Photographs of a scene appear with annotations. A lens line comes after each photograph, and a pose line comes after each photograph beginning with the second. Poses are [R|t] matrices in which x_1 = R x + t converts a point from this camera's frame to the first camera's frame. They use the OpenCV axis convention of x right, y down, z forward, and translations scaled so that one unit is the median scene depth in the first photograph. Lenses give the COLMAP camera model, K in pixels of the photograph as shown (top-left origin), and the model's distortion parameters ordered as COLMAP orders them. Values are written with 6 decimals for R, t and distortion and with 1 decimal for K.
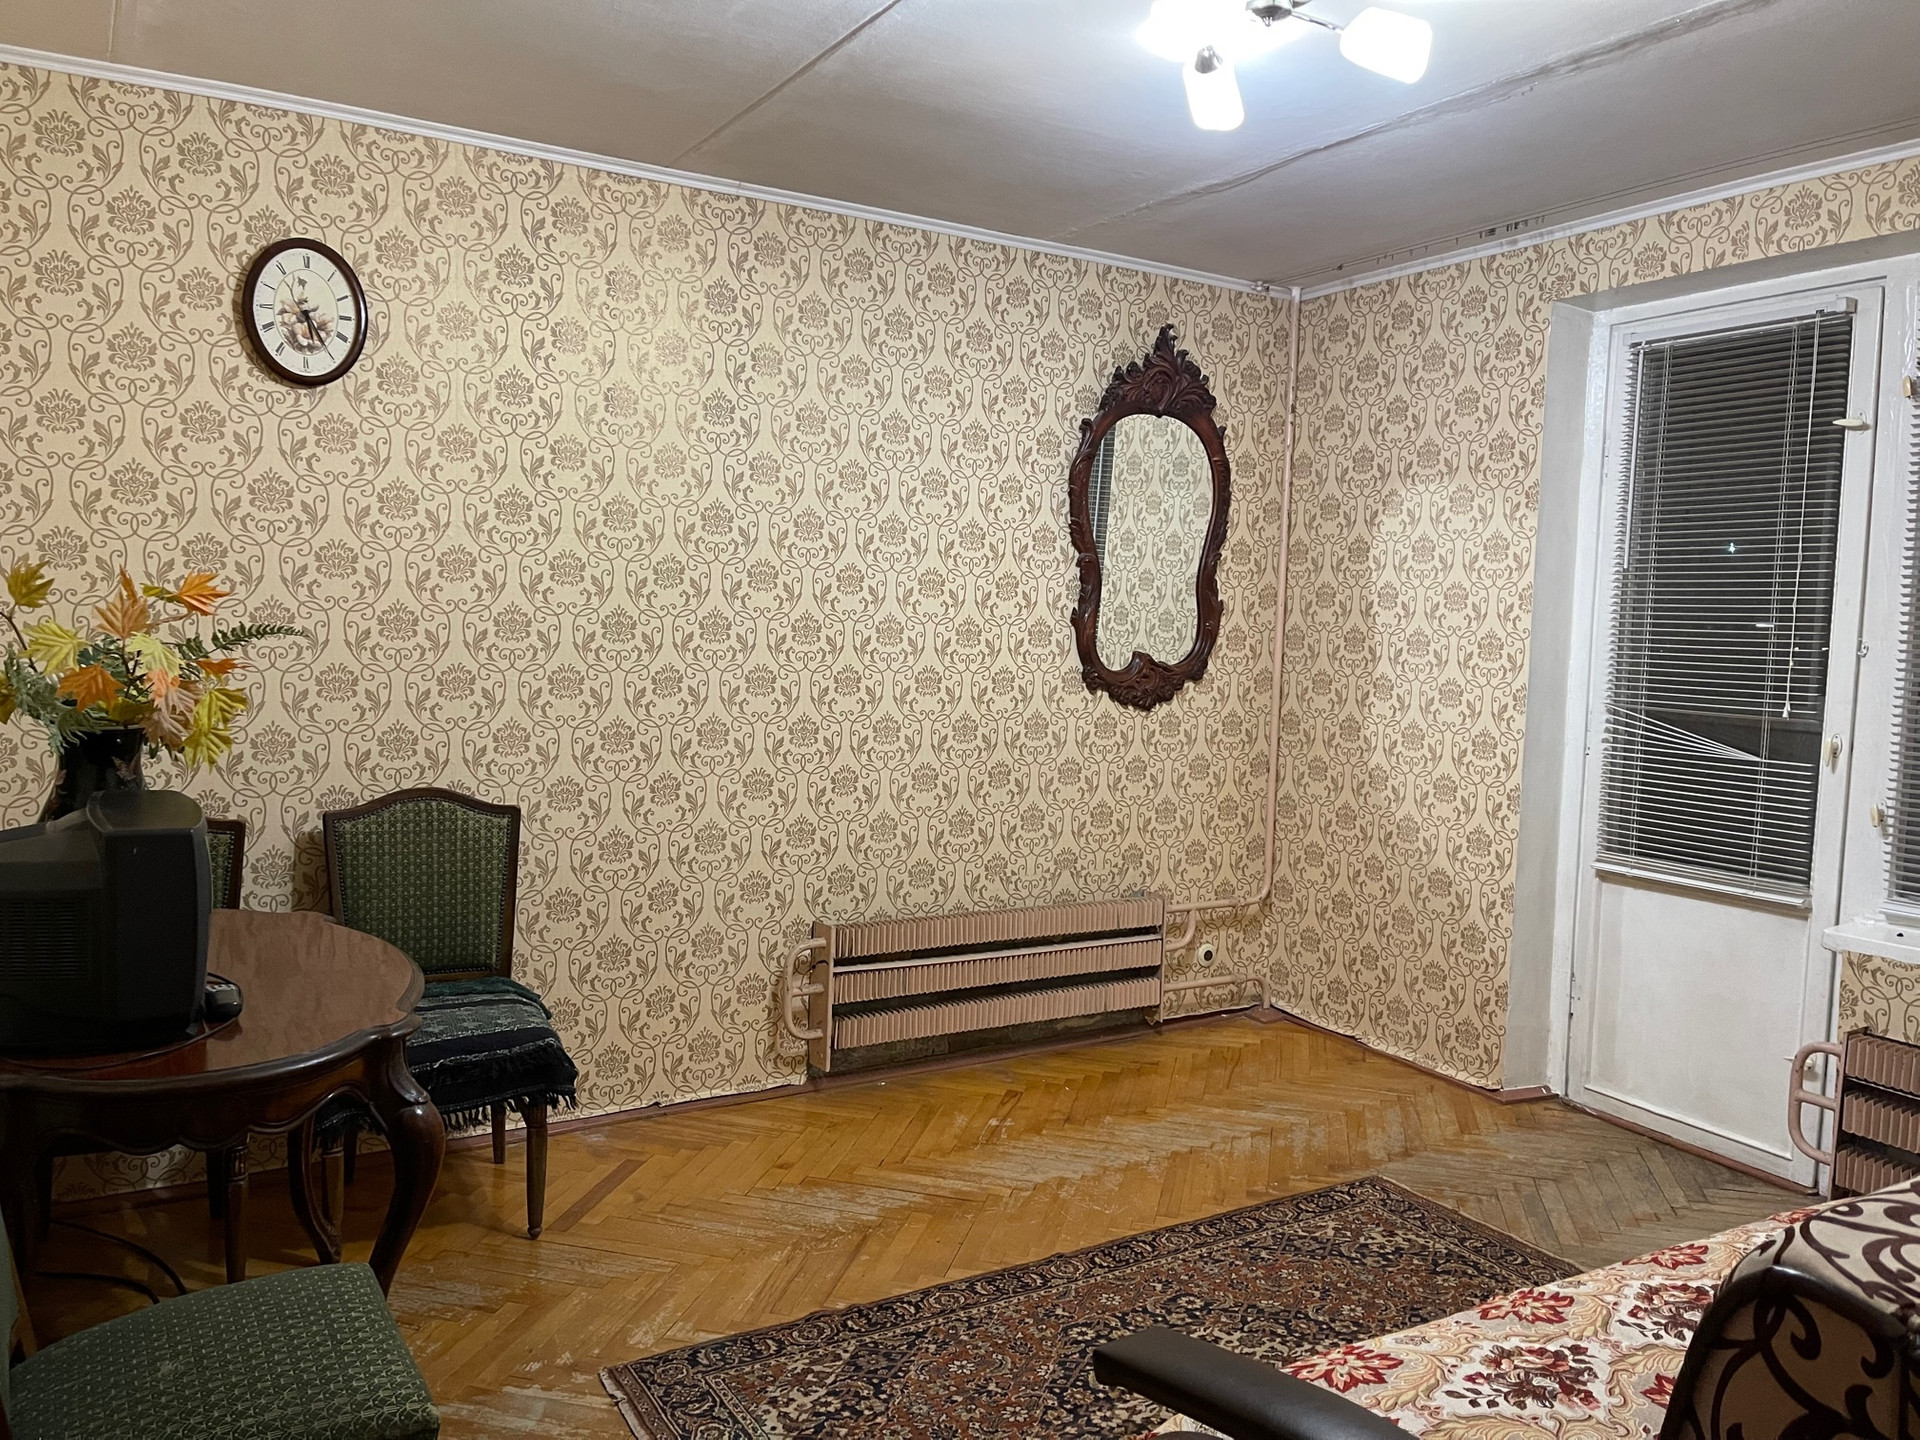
lens RADIAL K [[1455.0, 0, 960.0], [0, 1455.0, 720.0], [0, 0, 1]] dist [0.058704, -0.067456]
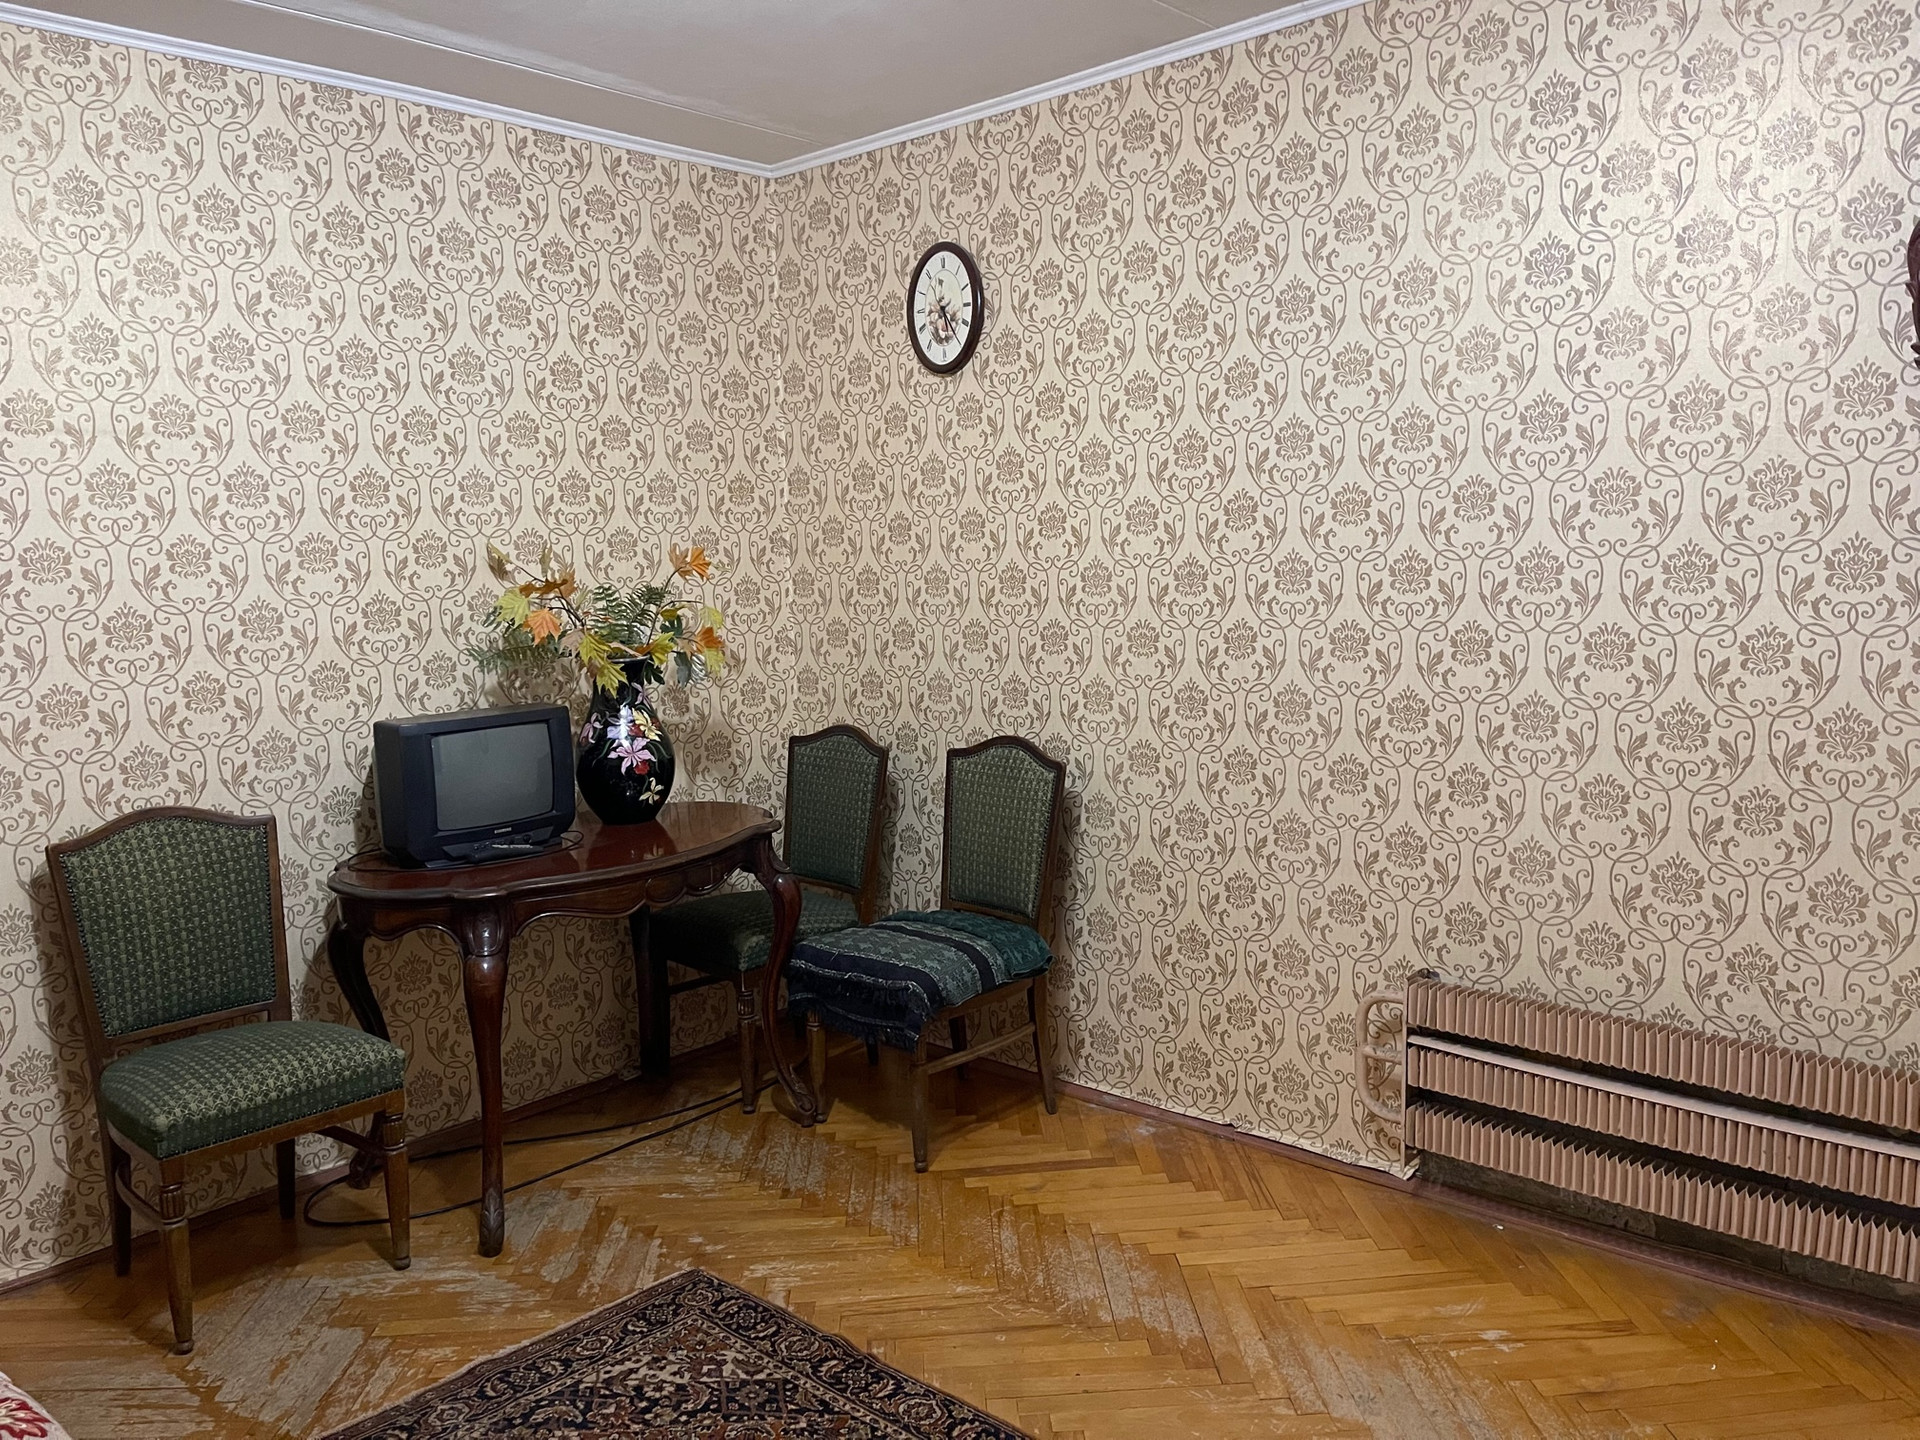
lens RADIAL K [[1455.0, 0, 960.0], [0, 1455.0, 720.0], [0, 0, 1]] dist [0.058704, -0.067456]
pose [[0.277170, 0.073144, -0.958033, 0.635908], [-0.035433, 0.997198, 0.065883, -0.033581], [0.960167, 0.015685, 0.278986, 0.674848]]
